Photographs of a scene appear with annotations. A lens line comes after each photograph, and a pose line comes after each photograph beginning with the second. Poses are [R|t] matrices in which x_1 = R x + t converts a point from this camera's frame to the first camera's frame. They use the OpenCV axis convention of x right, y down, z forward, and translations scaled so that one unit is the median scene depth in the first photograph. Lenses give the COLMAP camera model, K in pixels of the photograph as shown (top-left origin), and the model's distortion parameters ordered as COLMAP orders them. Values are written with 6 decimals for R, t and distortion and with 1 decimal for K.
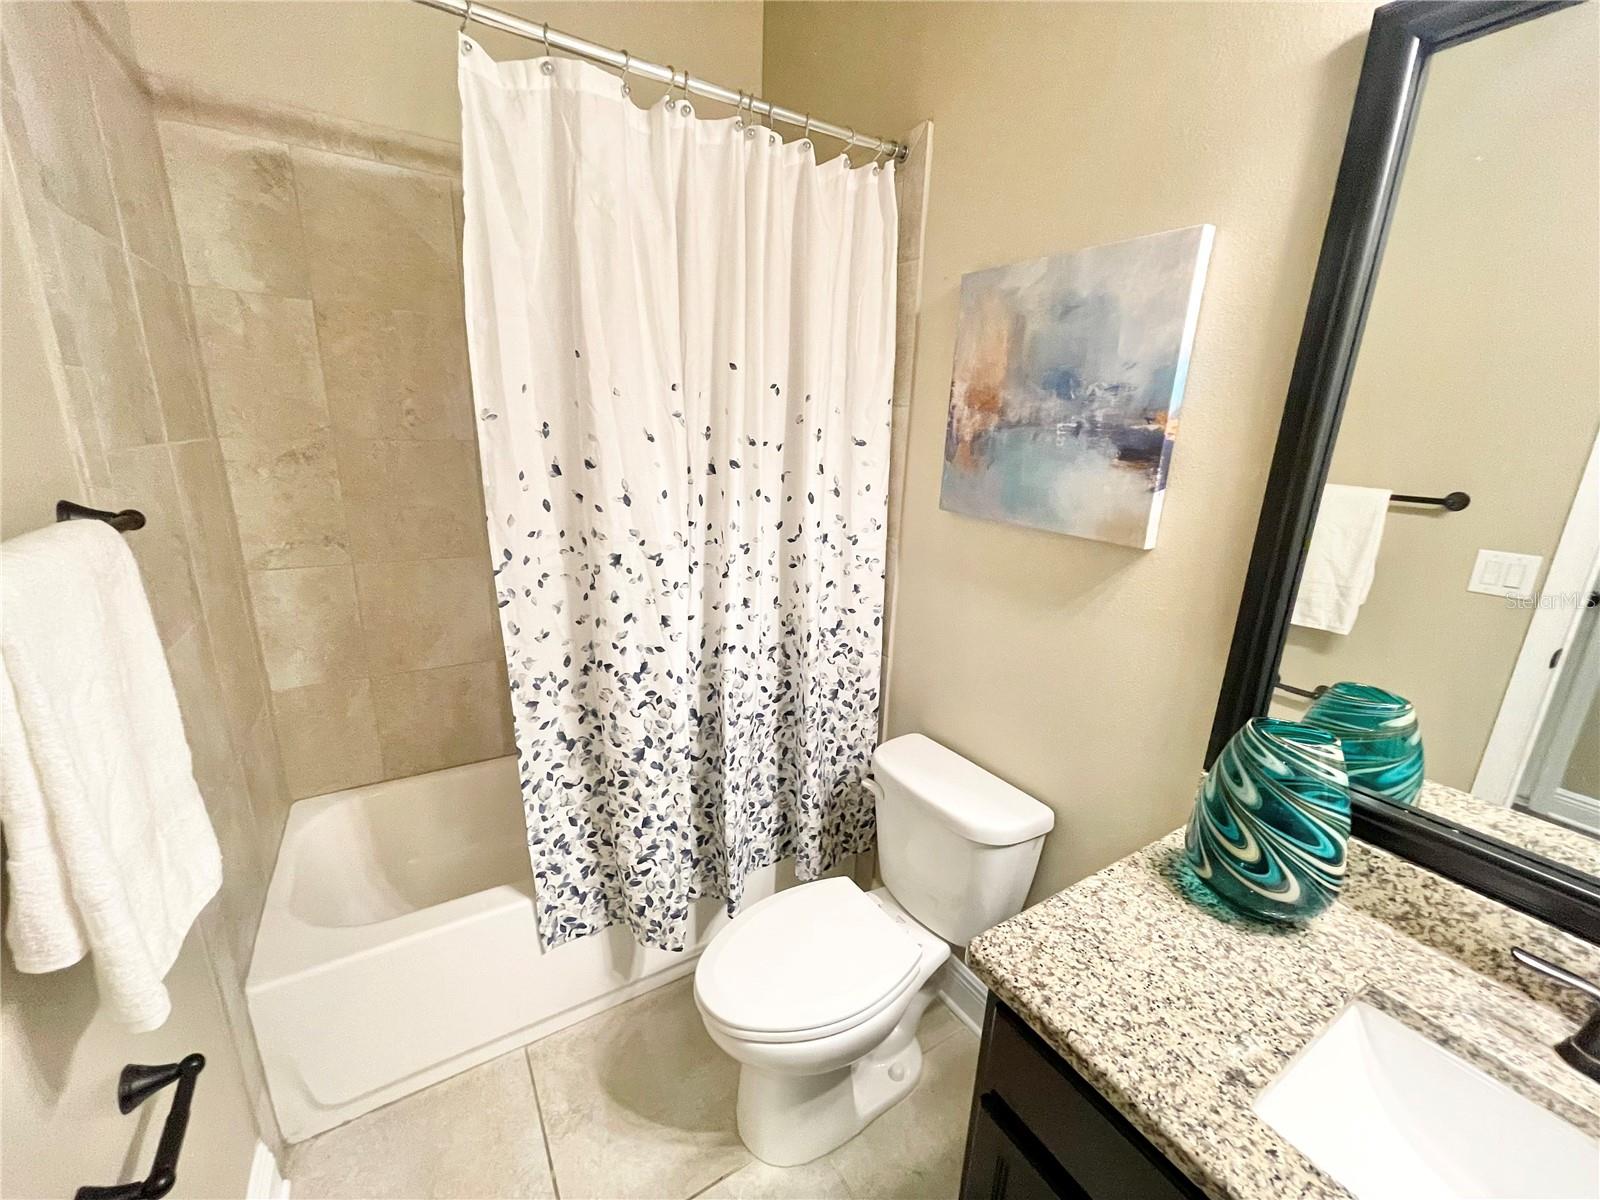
lens RADIAL K [[643.9, 0, 794.2], [0, 643.9, 601.1], [0, 0, 1]] dist [-0.002472, 0.000467]
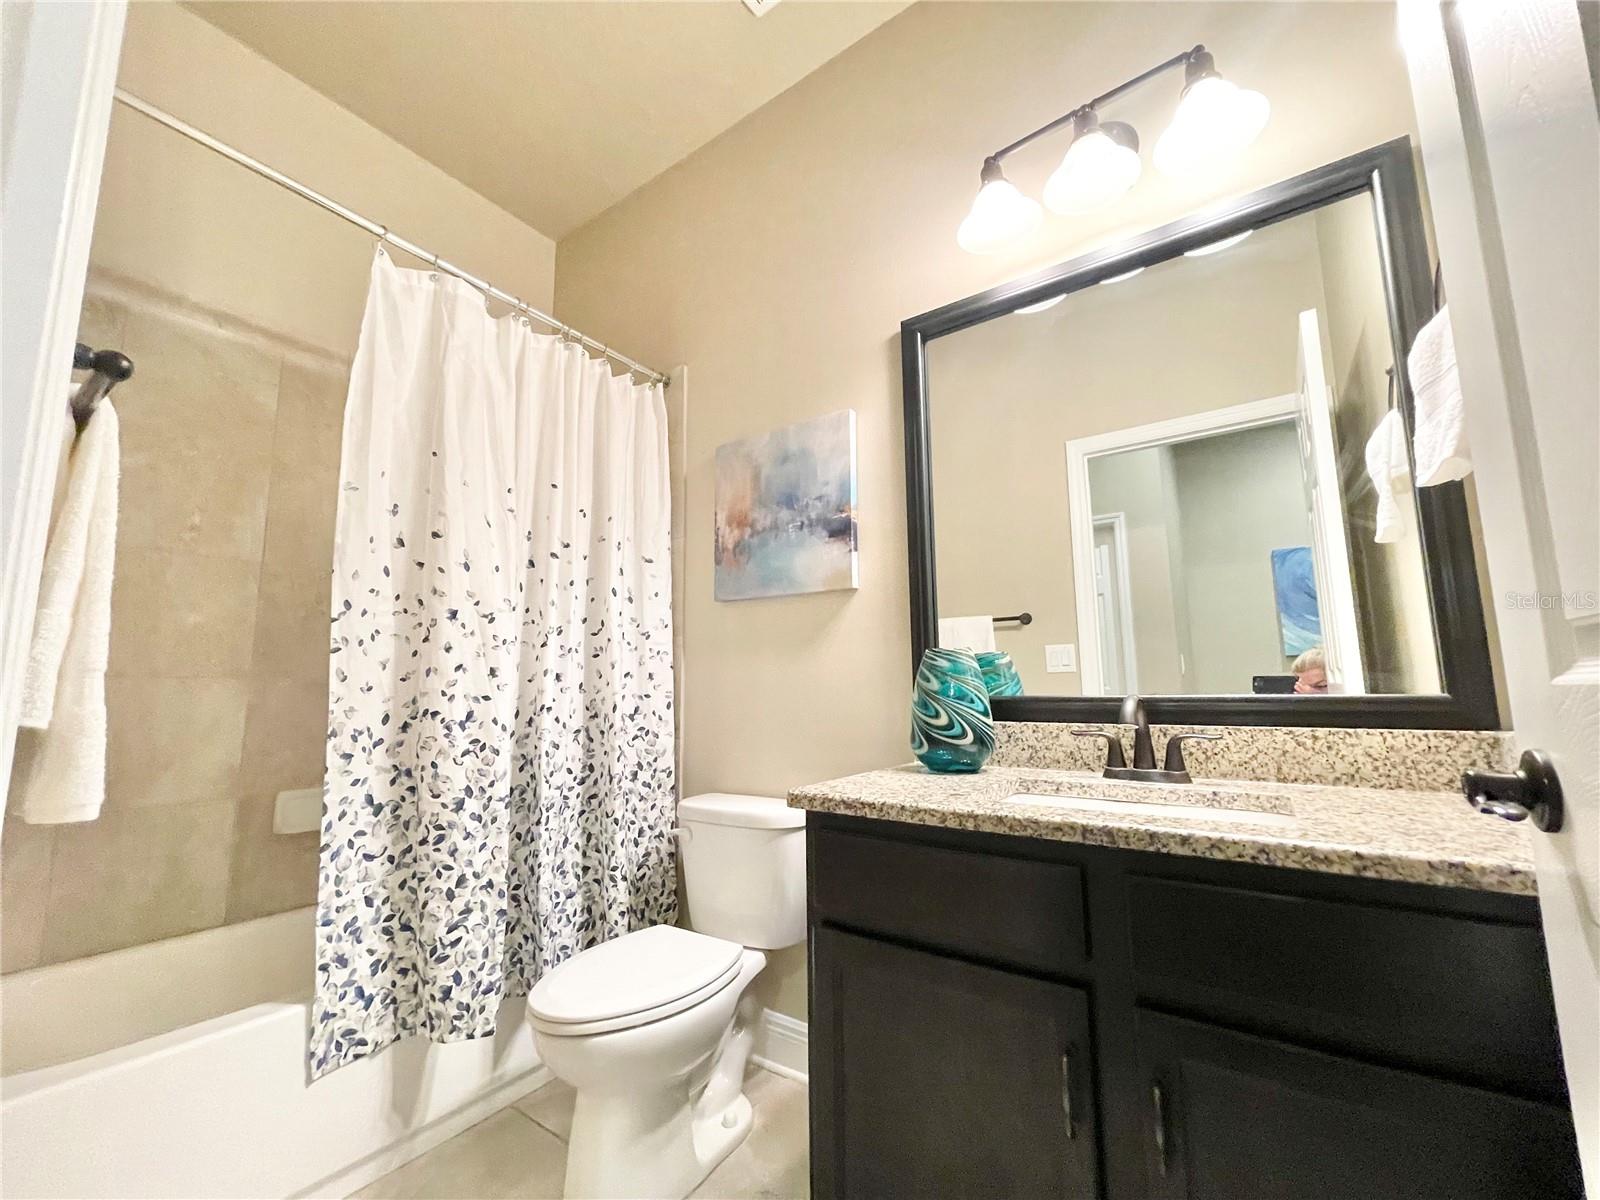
lens RADIAL K [[645.6, 0, 793.4], [0, 645.6, 601.7], [0, 0, 1]] dist [-0.000618, 0.000581]
pose [[0.920222, 0.009826, 0.391274, -0.153586], [0.143211, 0.921910, -0.359962, 0.383269], [-0.364256, 0.387280, 0.846955, -0.196844]]
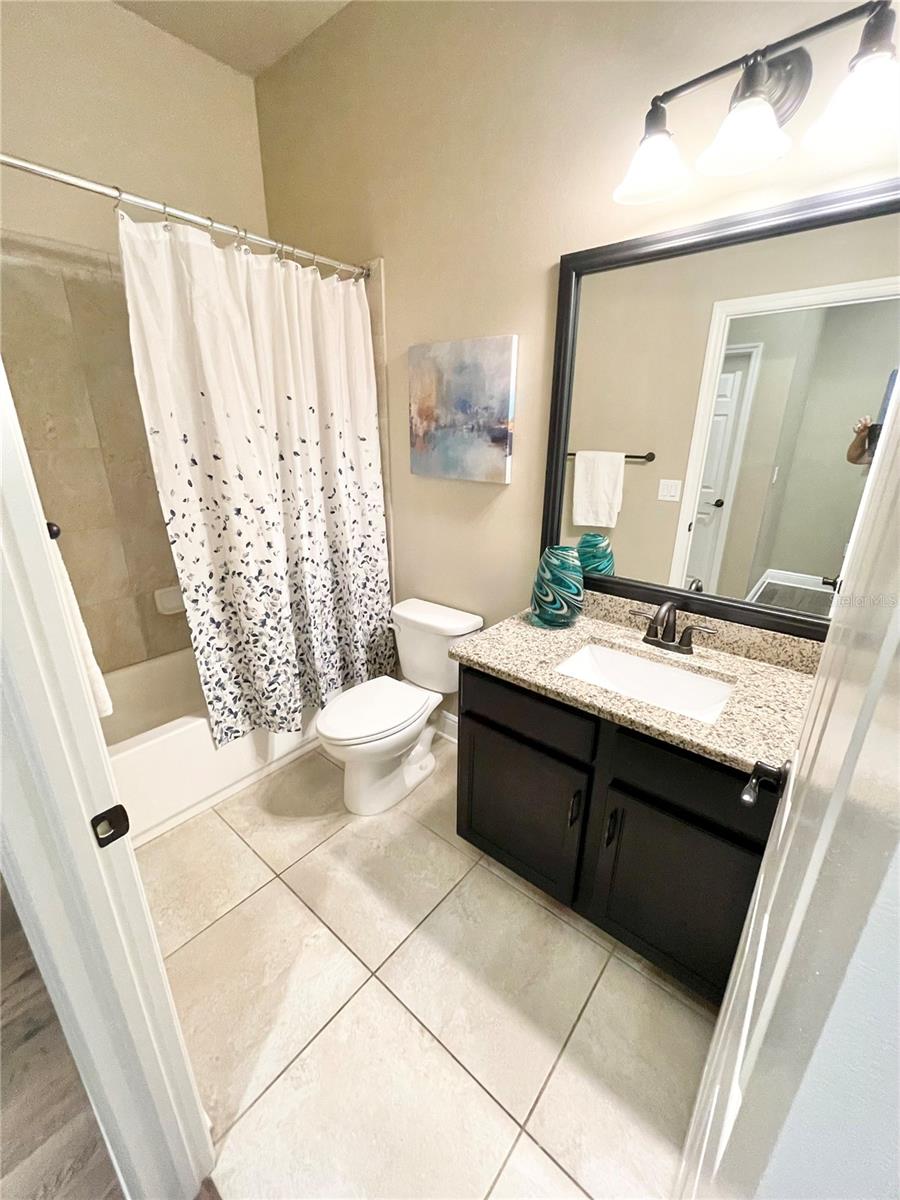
lens RADIAL K [[482.9, 0, 449.3], [0, 482.9, 594.2], [0, 0, 1]] dist [-0.002472, 0.000467]
pose [[0.948279, -0.130482, 0.289381, -0.127325], [0.110169, 0.990230, 0.085481, 0.101925], [-0.297707, -0.049179, 0.953390, -0.411701]]
